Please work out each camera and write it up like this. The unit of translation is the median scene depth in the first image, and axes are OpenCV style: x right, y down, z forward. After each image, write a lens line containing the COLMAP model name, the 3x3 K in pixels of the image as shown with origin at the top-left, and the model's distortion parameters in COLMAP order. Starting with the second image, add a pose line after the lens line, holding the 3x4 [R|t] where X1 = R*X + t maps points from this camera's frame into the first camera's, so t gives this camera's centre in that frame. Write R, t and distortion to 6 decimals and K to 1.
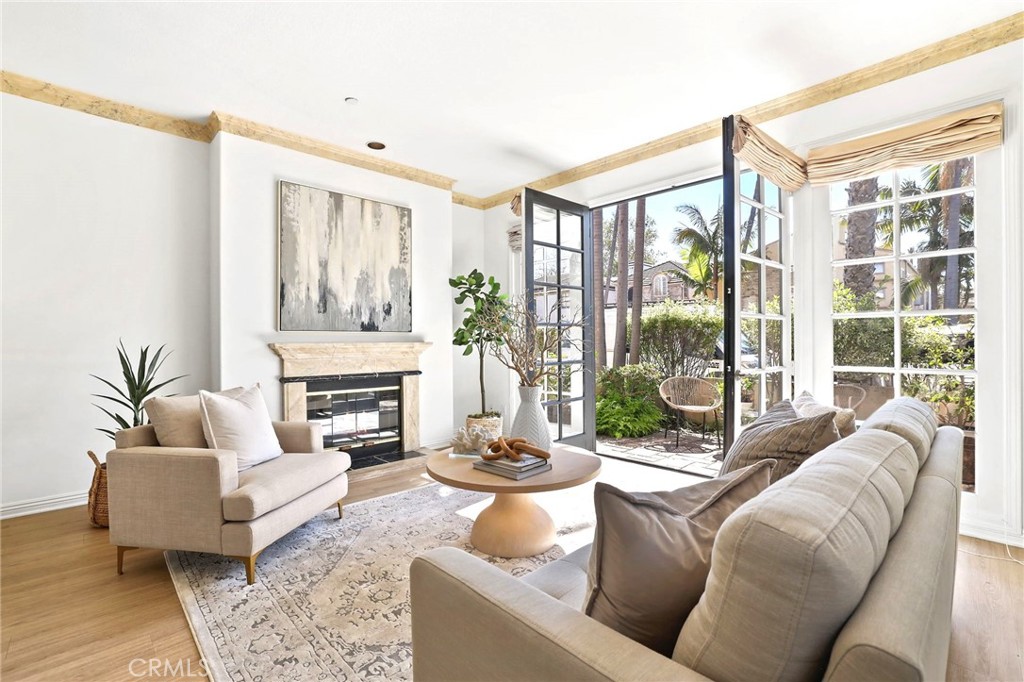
lens RADIAL K [[453.9, 0, 514.4], [0, 453.9, 343.3], [0, 0, 1]] dist [-0.047497, 0.017892]
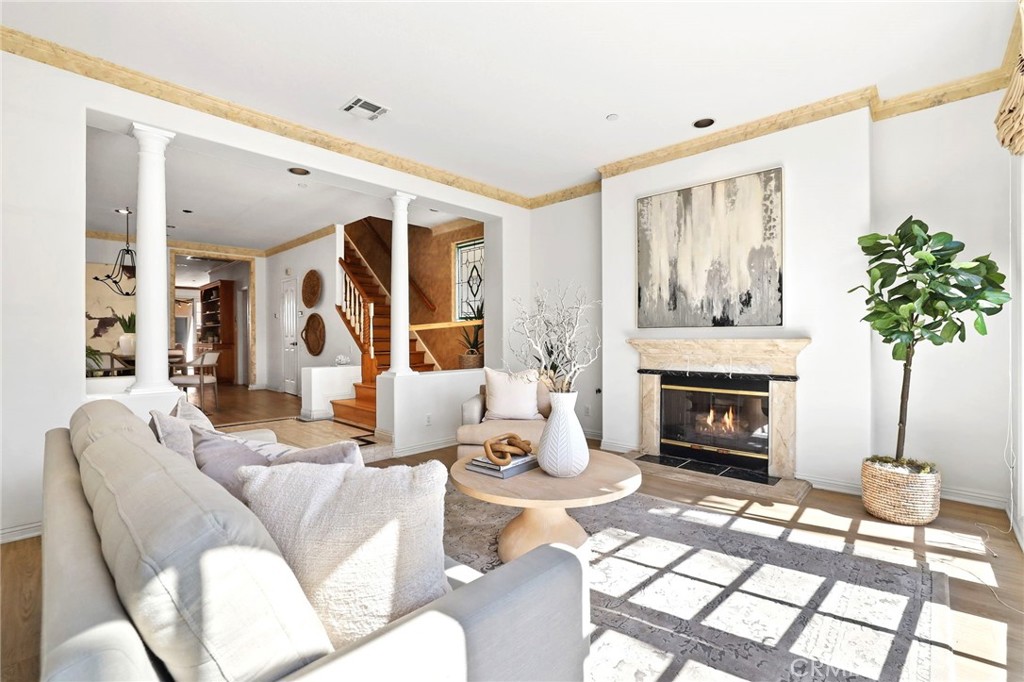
lens RADIAL K [[453.9, 0, 514.4], [0, 453.9, 343.3], [0, 0, 1]] dist [-0.047497, 0.017892]
pose [[0.050952, 0.014814, -0.998591, 0.570022], [-0.003693, 0.999886, 0.014645, -0.004544], [0.998694, 0.002942, 0.051001, 0.554887]]
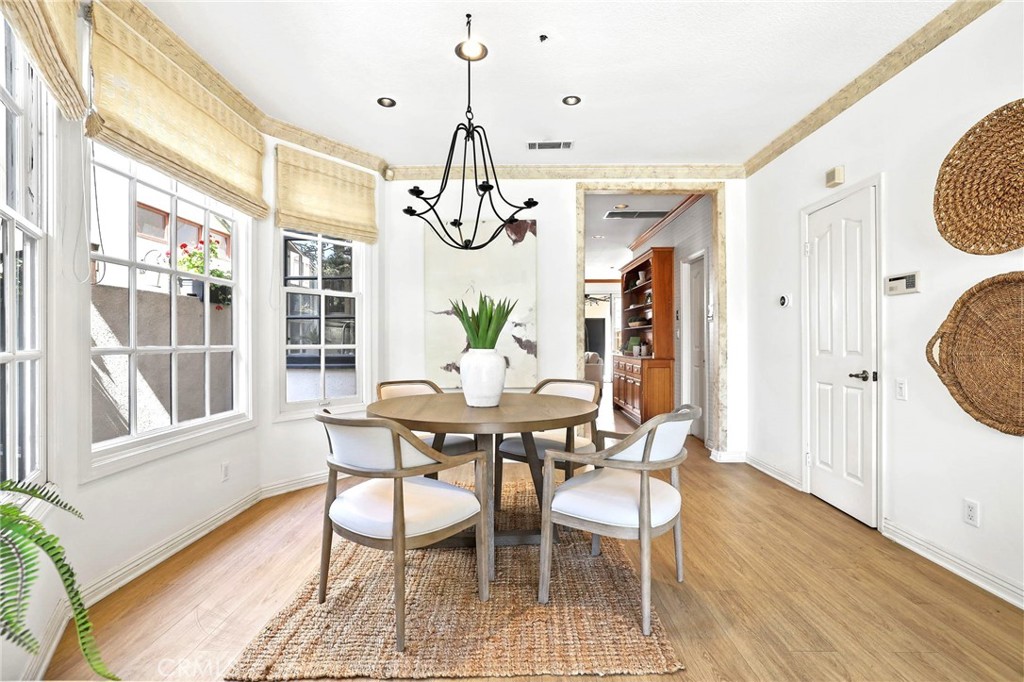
lens RADIAL K [[481.3, 0, 512.0], [0, 481.3, 341.0], [0, 0, 1]] dist [-0.030673, 0.022340]
pose [[-0.698218, 0.006067, -0.715859, -0.538979], [-0.000152, 0.999963, 0.008622, -0.027440], [0.715885, 0.006129, -0.698191, -0.175494]]
